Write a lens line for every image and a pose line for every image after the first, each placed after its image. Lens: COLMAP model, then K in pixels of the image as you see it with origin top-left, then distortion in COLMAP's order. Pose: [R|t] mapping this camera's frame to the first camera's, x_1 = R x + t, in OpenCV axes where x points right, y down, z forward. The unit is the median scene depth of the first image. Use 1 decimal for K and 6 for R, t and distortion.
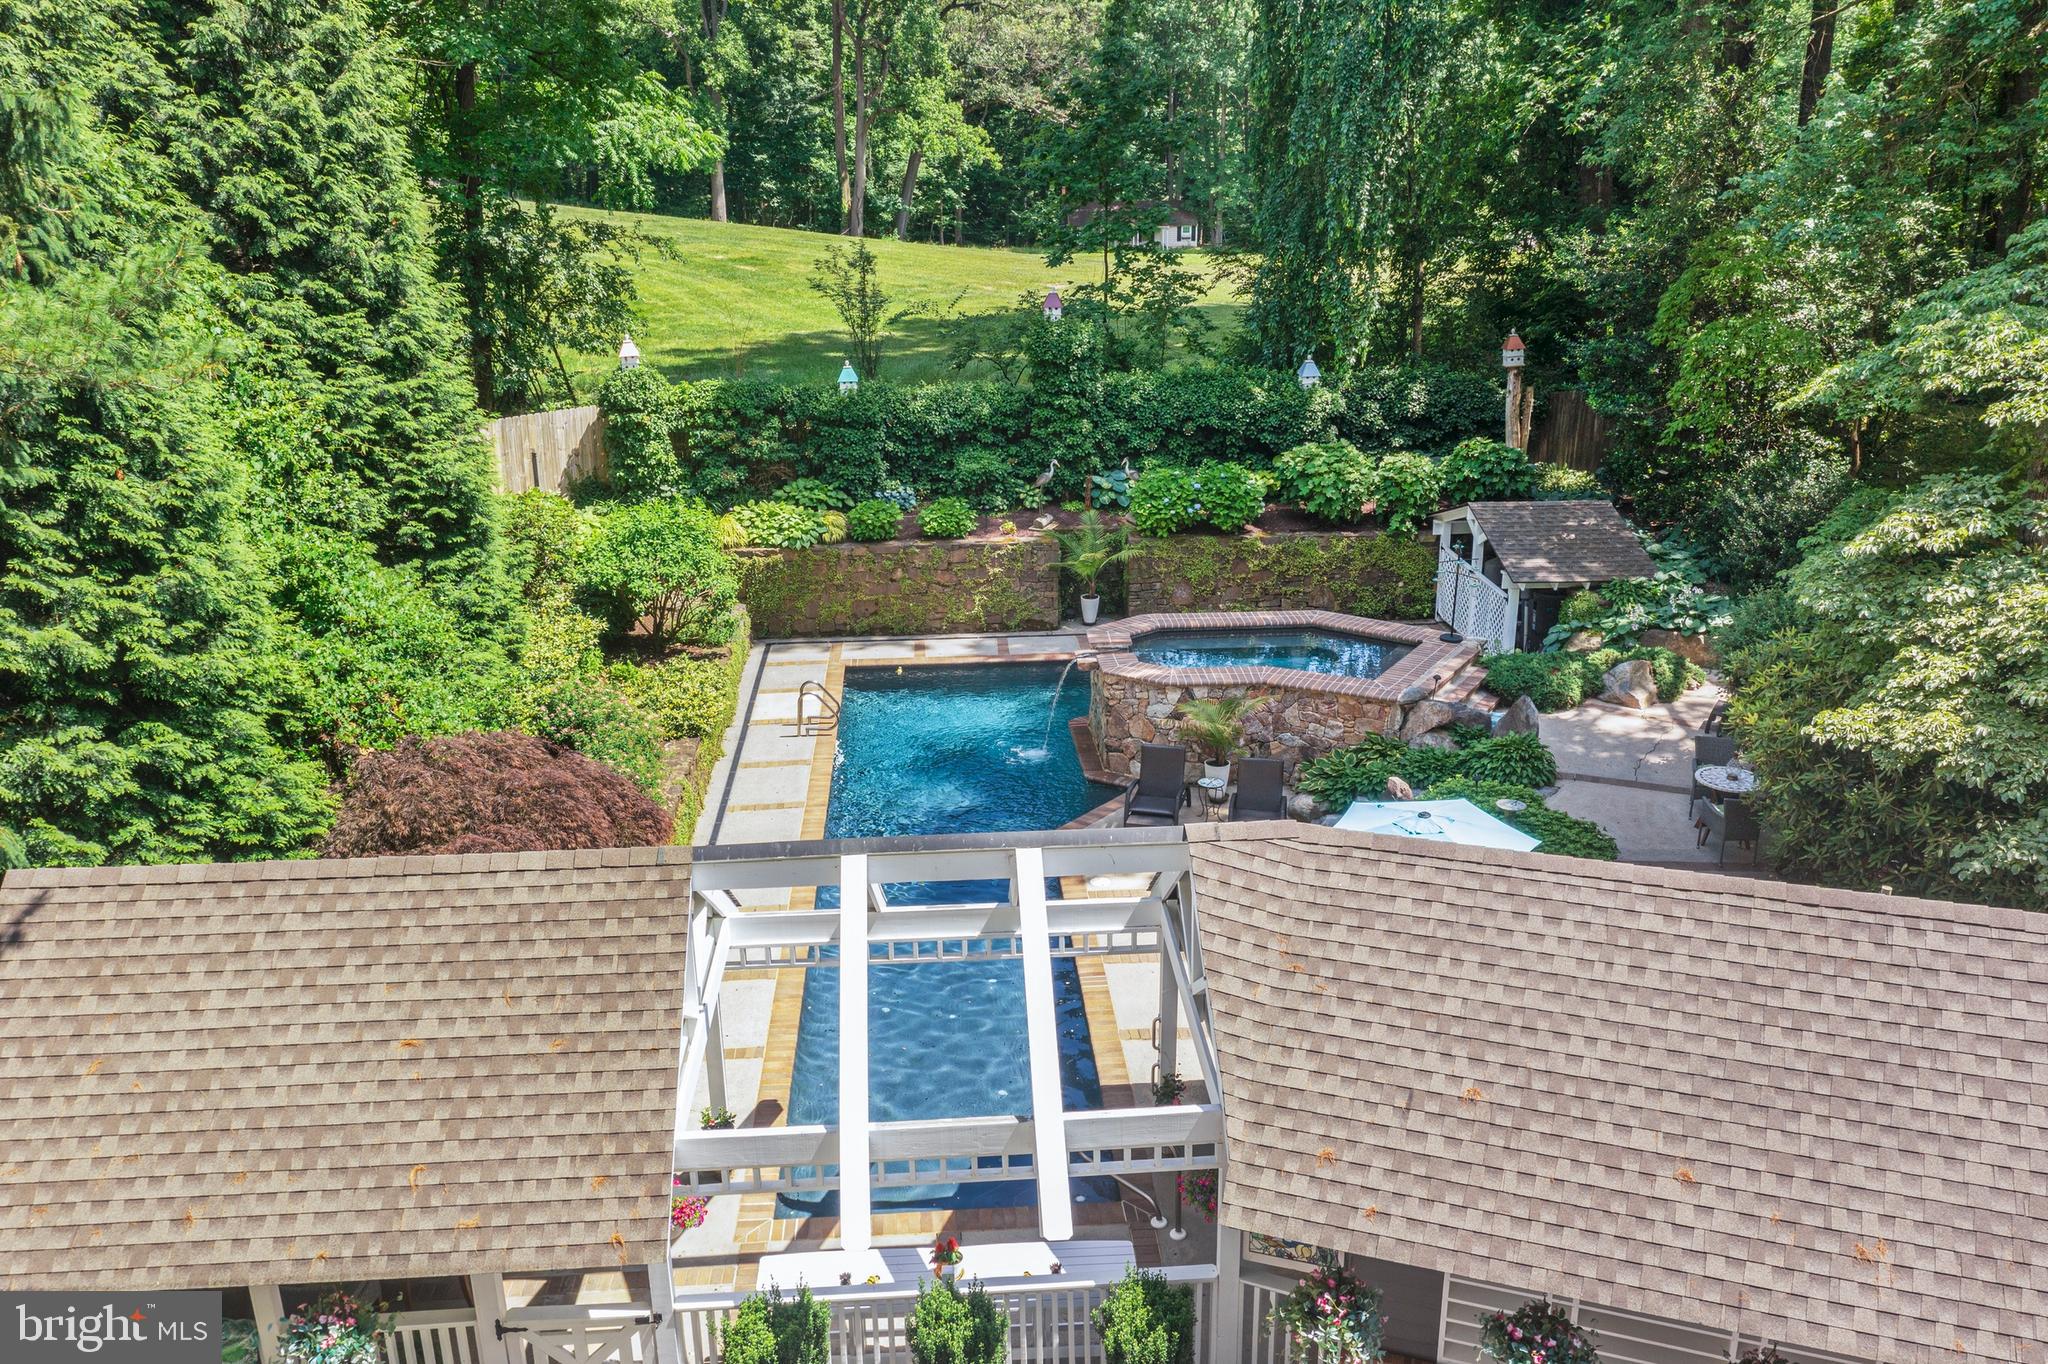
lens RADIAL K [[1625.3, 0, 1024.0], [0, 1625.3, 682.0], [0, 0, 1]] dist [-0.001296, 0.004311]
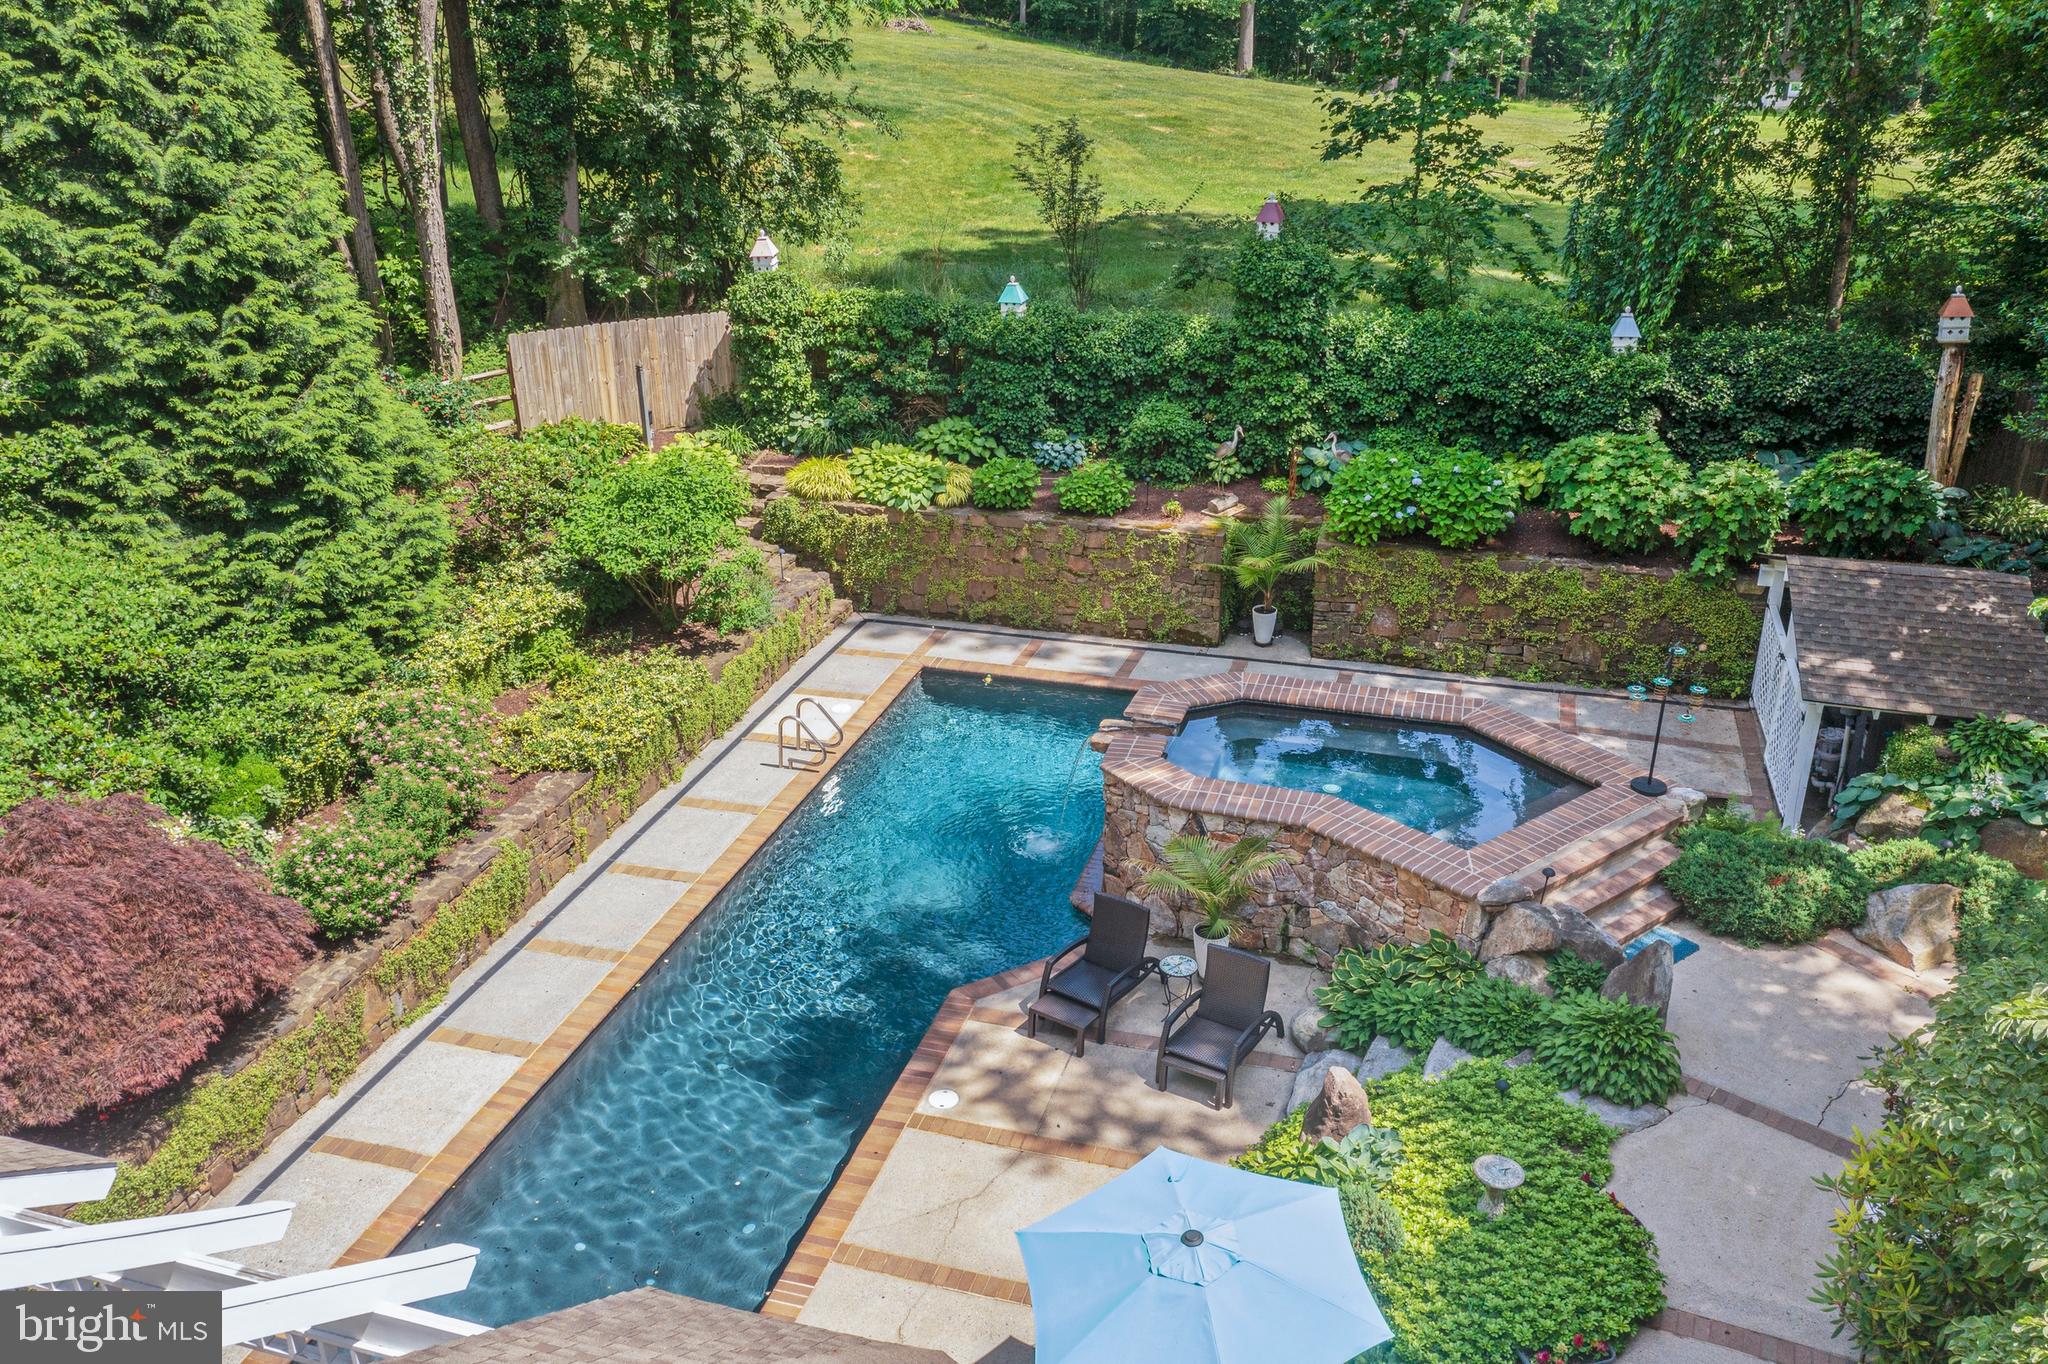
lens RADIAL K [[1625.3, 0, 1024.0], [0, 1625.3, 682.0], [0, 0, 1]] dist [-0.001296, 0.004311]
pose [[0.937477, 0.140448, -0.318451, 0.184934], [-0.111098, 0.987856, 0.108621, -0.090274], [0.329839, -0.066450, 0.941695, 0.241306]]
